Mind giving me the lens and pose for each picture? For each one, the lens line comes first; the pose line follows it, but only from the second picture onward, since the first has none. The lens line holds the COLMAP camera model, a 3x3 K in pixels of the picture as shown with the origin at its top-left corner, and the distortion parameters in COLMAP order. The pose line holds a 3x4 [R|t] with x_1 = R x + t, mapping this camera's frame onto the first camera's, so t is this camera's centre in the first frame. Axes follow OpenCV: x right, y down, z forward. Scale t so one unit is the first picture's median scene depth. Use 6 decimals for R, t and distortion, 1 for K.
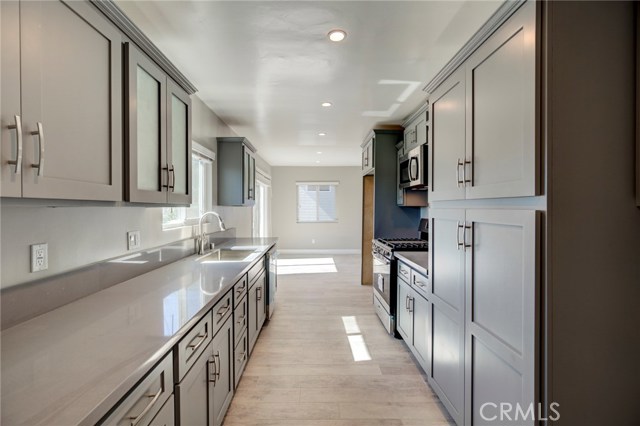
lens RADIAL K [[287.5, 0, 320.0], [0, 287.5, 213.0], [0, 0, 1]] dist [-0.000828, 0.000098]
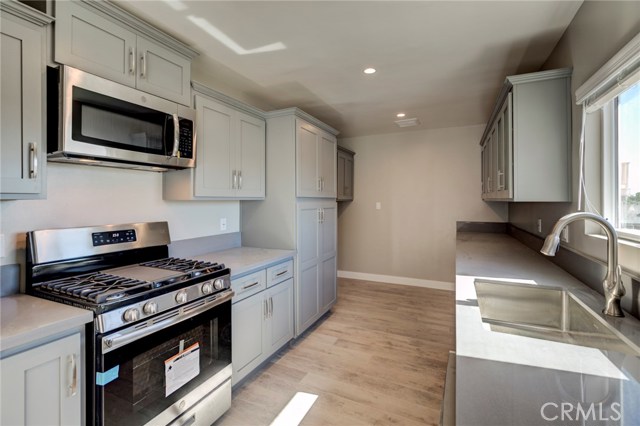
lens RADIAL K [[293.6, 0, 317.1], [0, 293.6, 197.6], [0, 0, 1]] dist [-0.000885, 0.000094]
pose [[-0.889720, 0.007128, 0.456450, -0.248425], [0.011625, 0.999908, 0.007044, -0.037693], [-0.456358, 0.011573, -0.889721, 1.713922]]
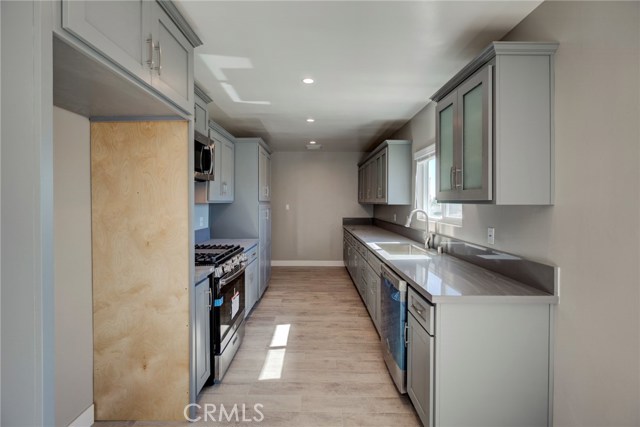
lens RADIAL K [[291.8, 0, 317.6], [0, 291.8, 200.9], [0, 0, 1]] dist [-0.001752, 0.000716]
pose [[-0.999744, -0.002123, 0.022541, -0.029276], [-0.001767, 0.999874, 0.015781, -0.057562], [-0.022572, 0.015737, -0.999621, 2.291714]]
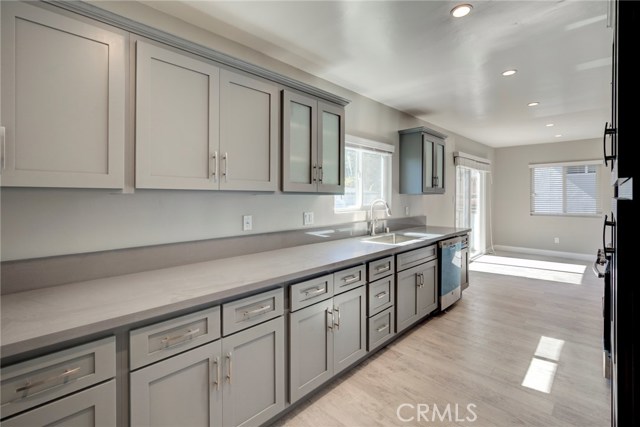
lens RADIAL K [[294.8, 0, 318.2], [0, 294.8, 199.9], [0, 0, 1]] dist [-0.002846, 0.000198]
pose [[0.699538, 0.007893, -0.714551, 0.307050], [-0.013121, 0.999912, -0.001801, 0.003861], [0.714474, 0.010635, 0.699581, 0.008909]]
